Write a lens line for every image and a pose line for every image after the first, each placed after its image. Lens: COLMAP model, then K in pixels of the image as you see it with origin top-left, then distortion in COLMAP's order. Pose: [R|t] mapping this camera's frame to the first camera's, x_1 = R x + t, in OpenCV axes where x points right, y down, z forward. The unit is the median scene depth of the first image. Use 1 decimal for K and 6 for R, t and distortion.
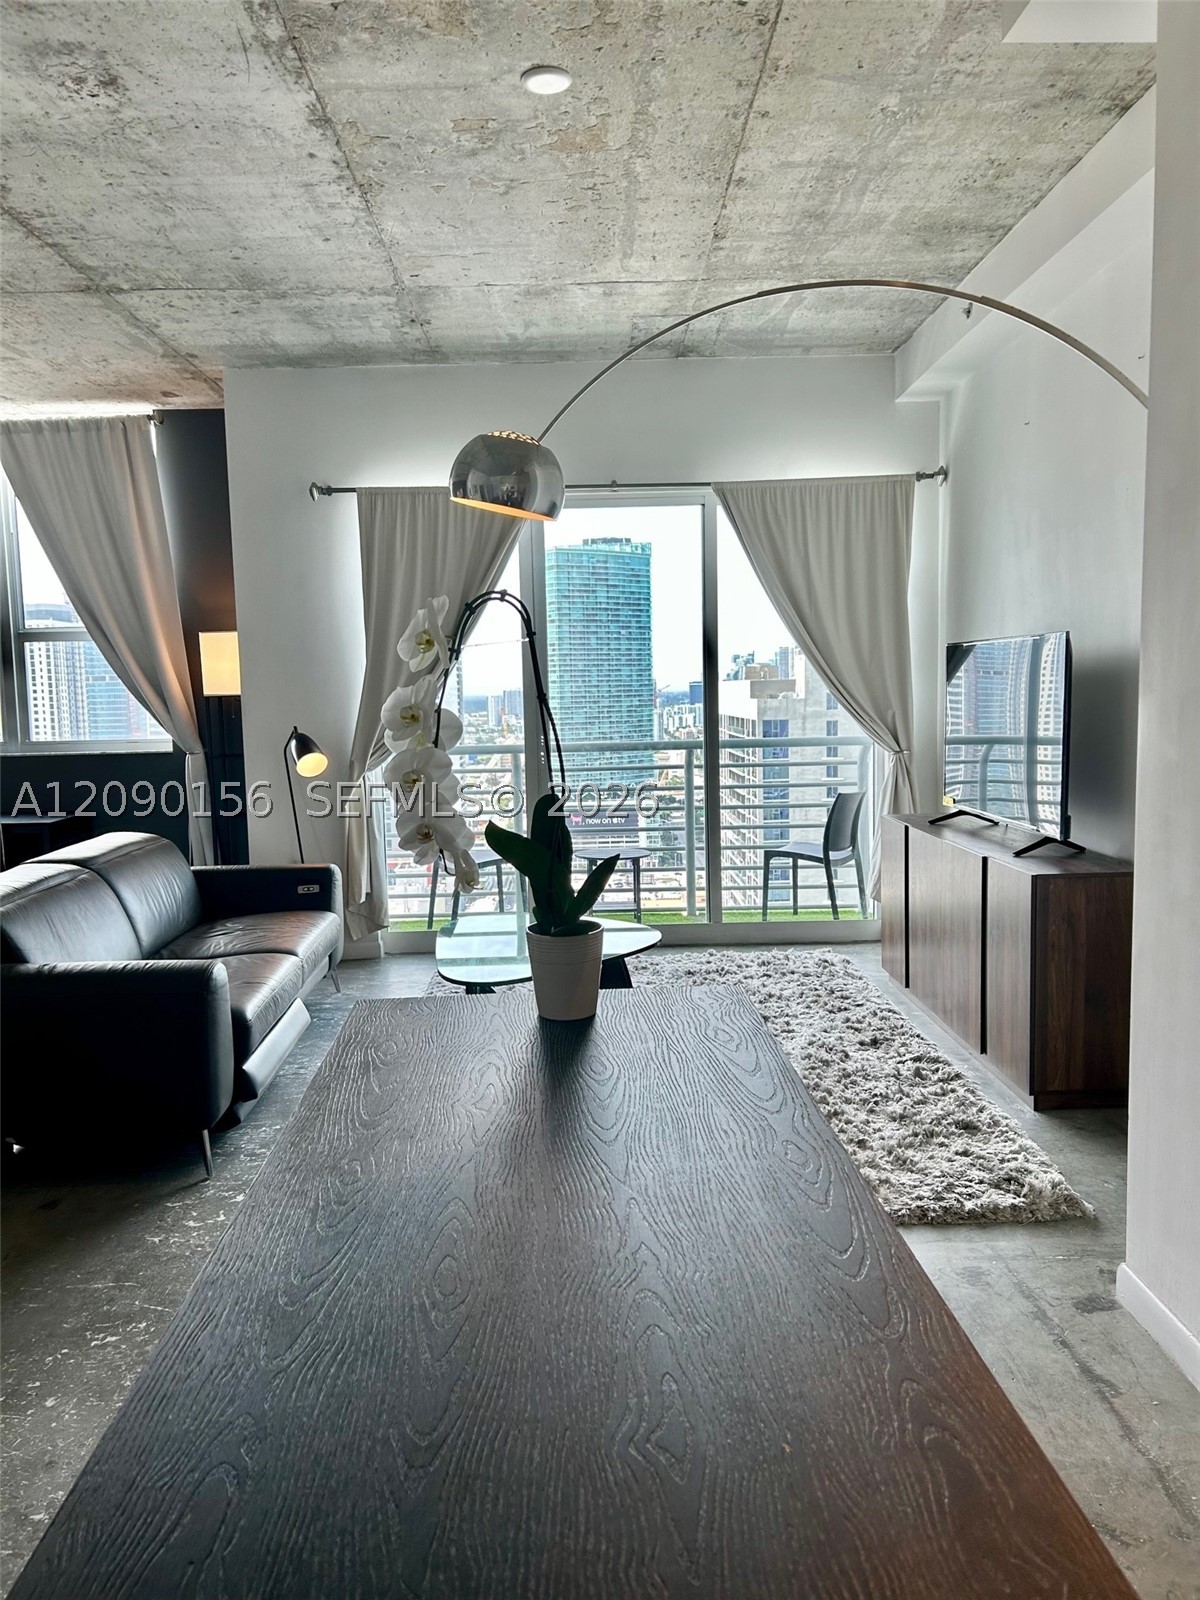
lens RADIAL K [[1208.8, 0, 595.6], [0, 1208.8, 807.9], [0, 0, 1]] dist [0.051630, -0.051023]
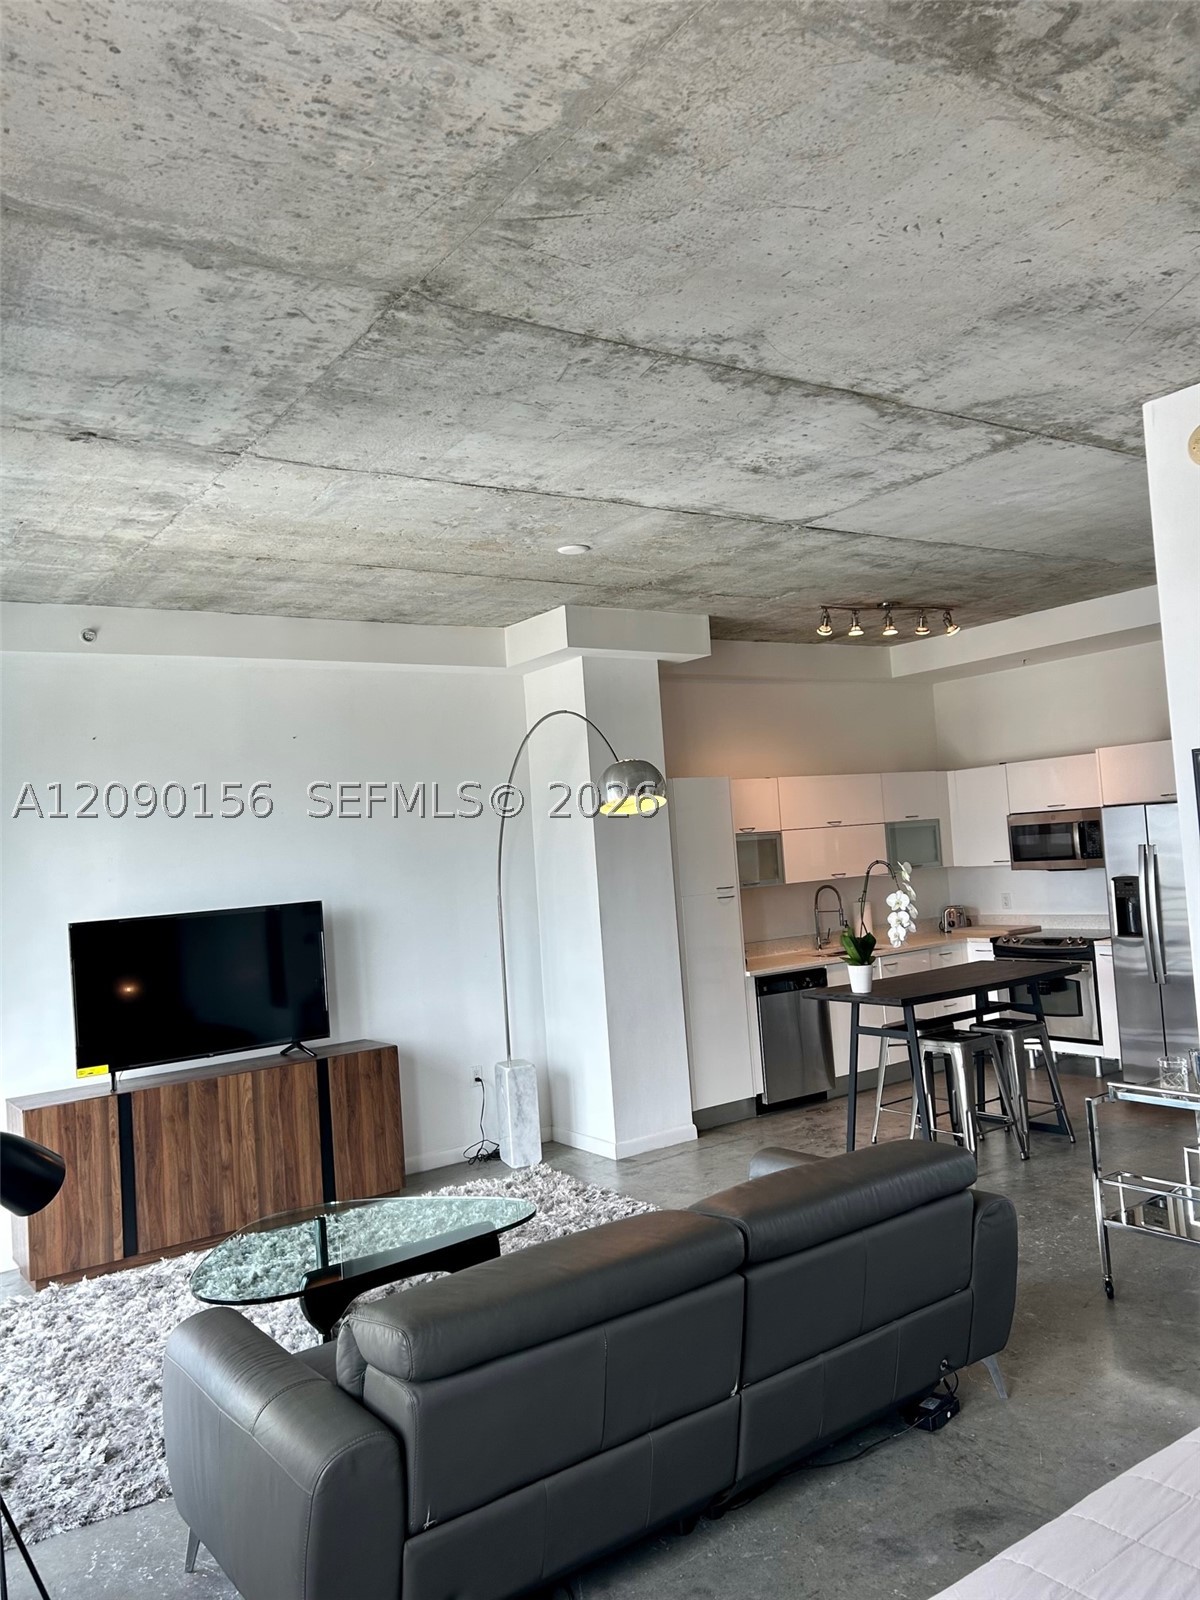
lens RADIAL K [[1212.8, 0, 600.0], [0, 1212.8, 800.0], [0, 0, 1]] dist [0.049587, -0.055614]
pose [[-0.556331, 0.094895, 0.825525, -0.909291], [0.168100, 0.985770, -0.000031, -0.172989], [-0.813780, 0.138754, -0.564366, 1.287838]]
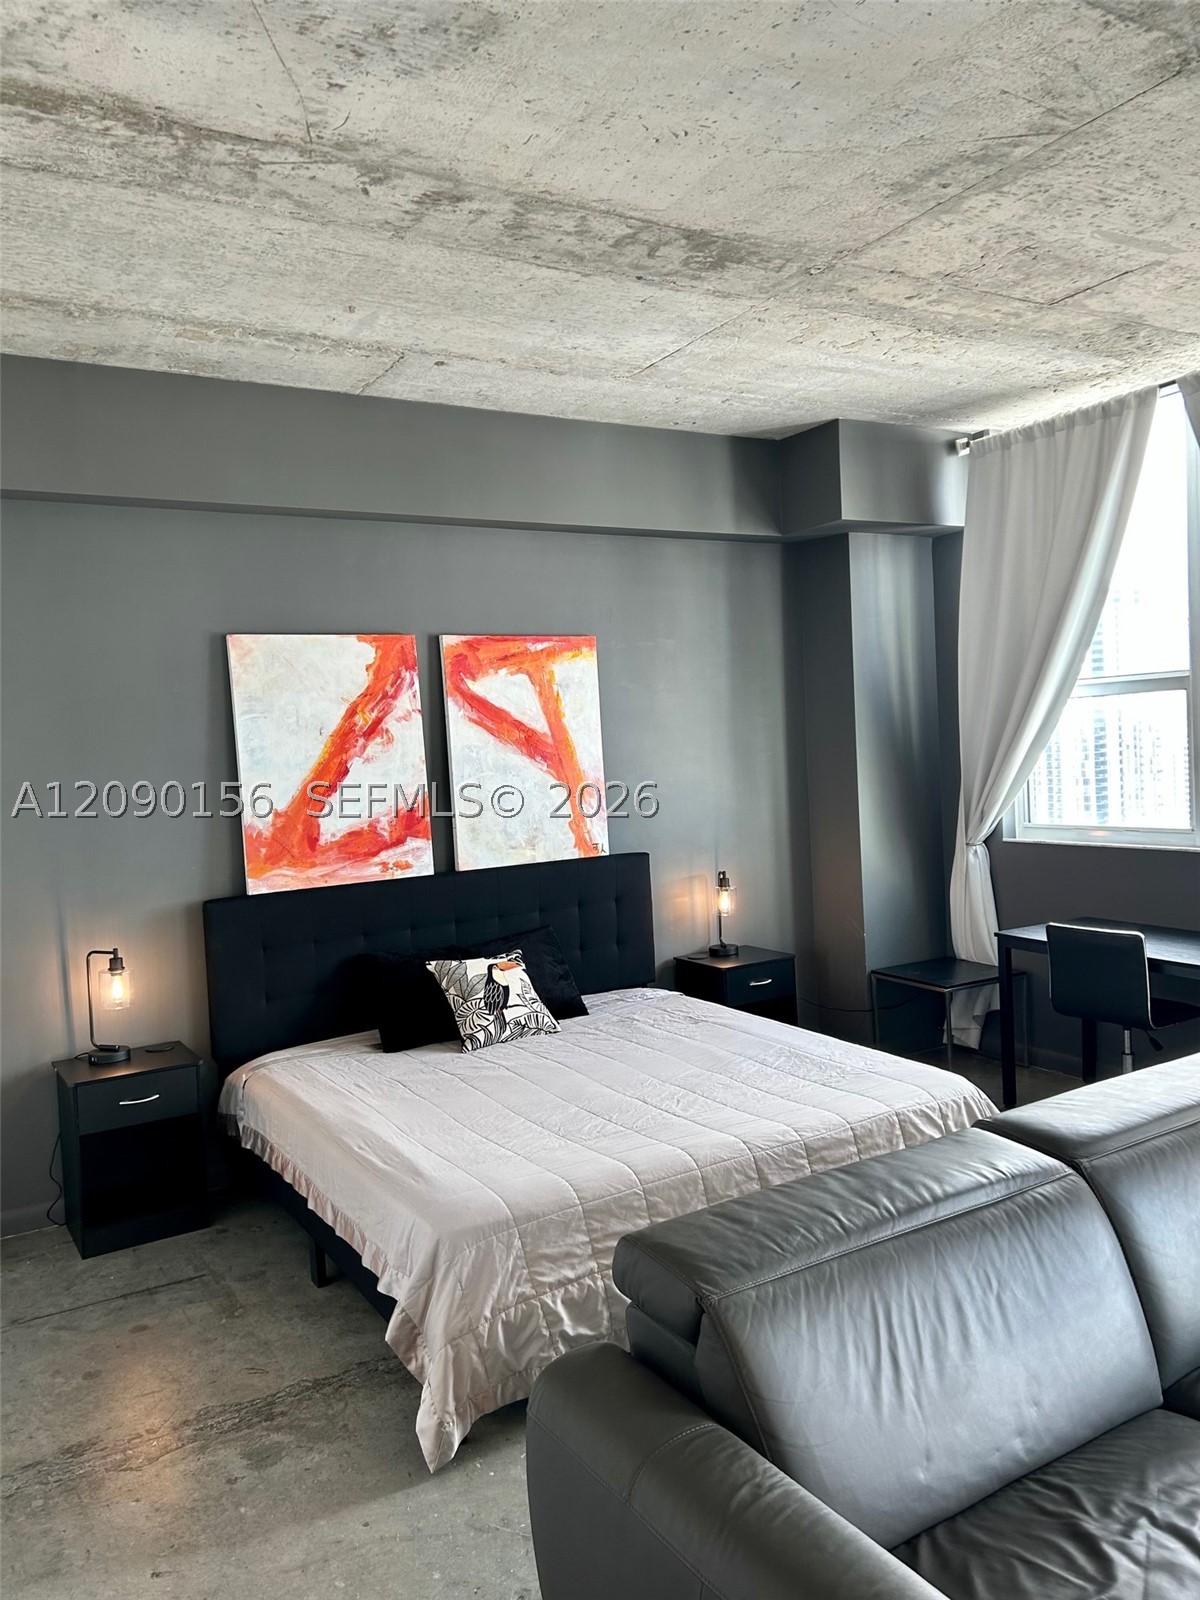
lens RADIAL K [[1202.7, 0, 604.8], [0, 1202.7, 798.2], [0, 0, 1]] dist [0.047632, -0.054246]
pose [[0.499025, 0.035198, -0.865872, -0.069291], [-0.046935, 0.998806, 0.013552, -0.095926], [0.865316, 0.033877, 0.500081, 0.522341]]
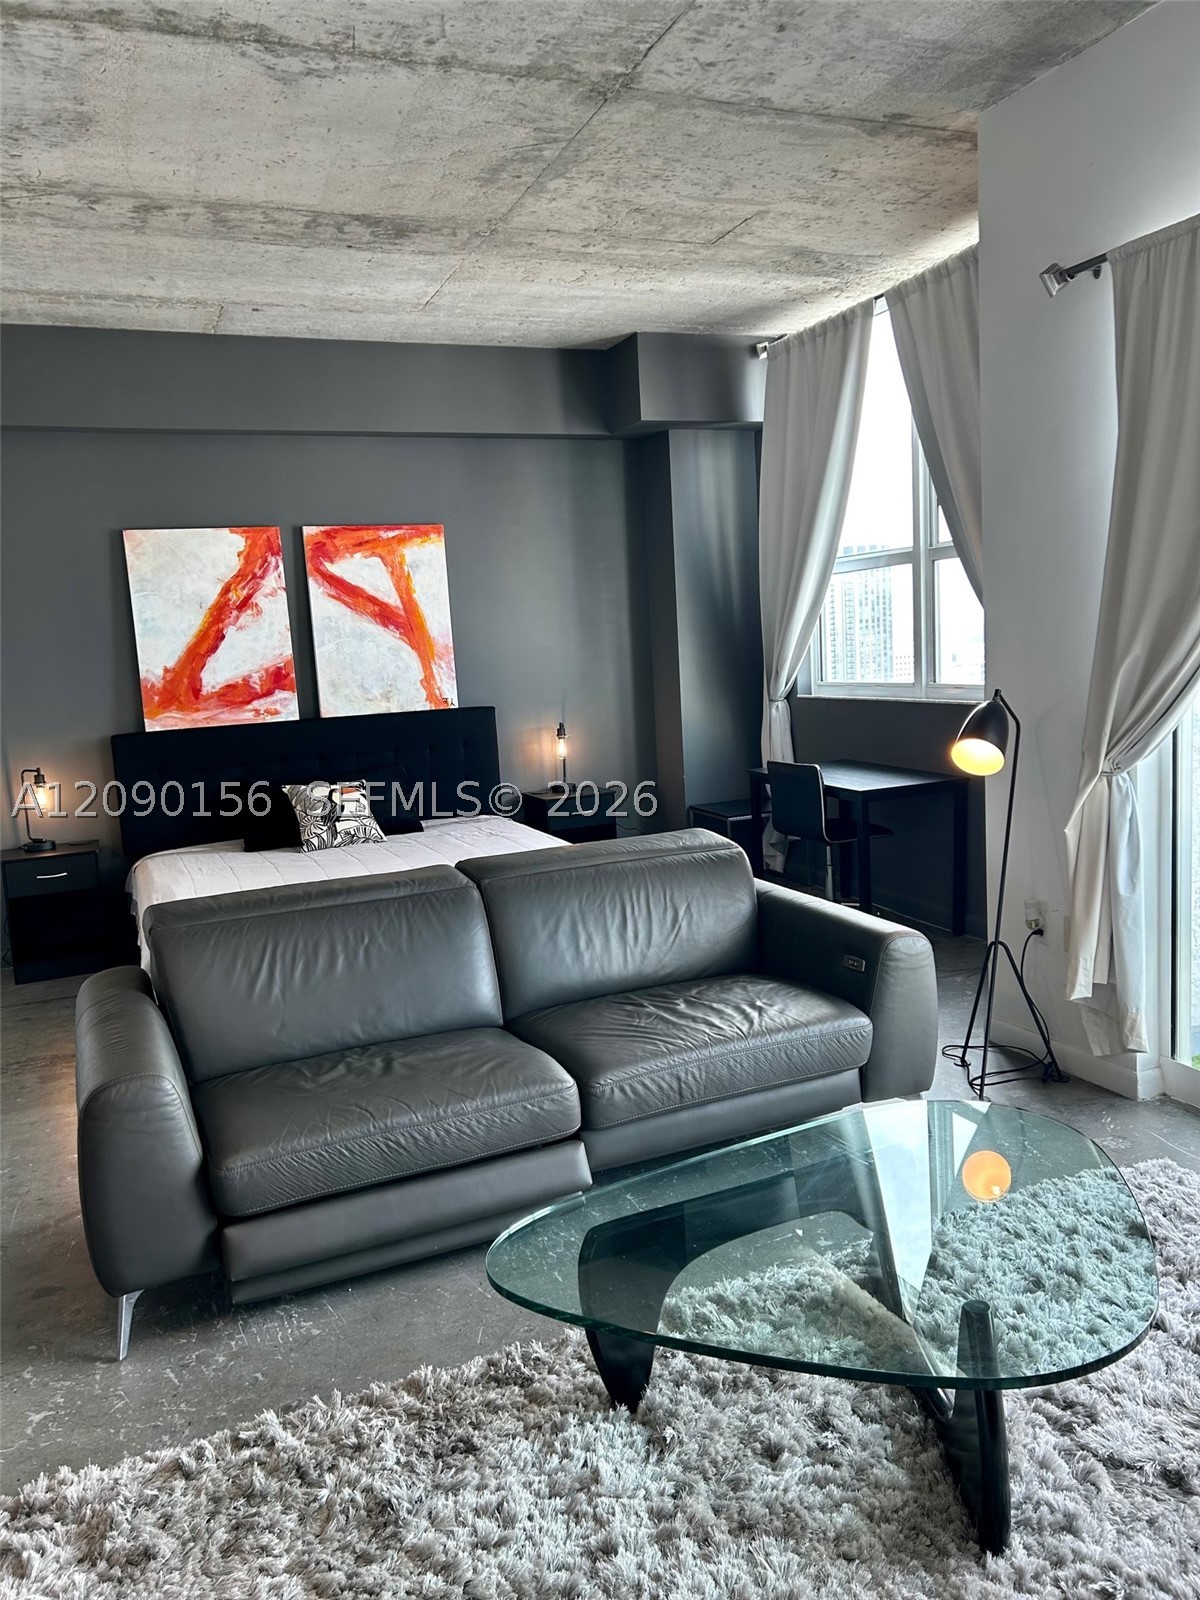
lens RADIAL K [[1202.7, 0, 604.8], [0, 1202.7, 798.2], [0, 0, 1]] dist [0.047632, -0.054246]
pose [[0.375584, 0.124131, -0.918438, 0.302249], [-0.043974, 0.992261, 0.116126, -0.091675], [0.925745, -0.003227, 0.378135, 0.724312]]
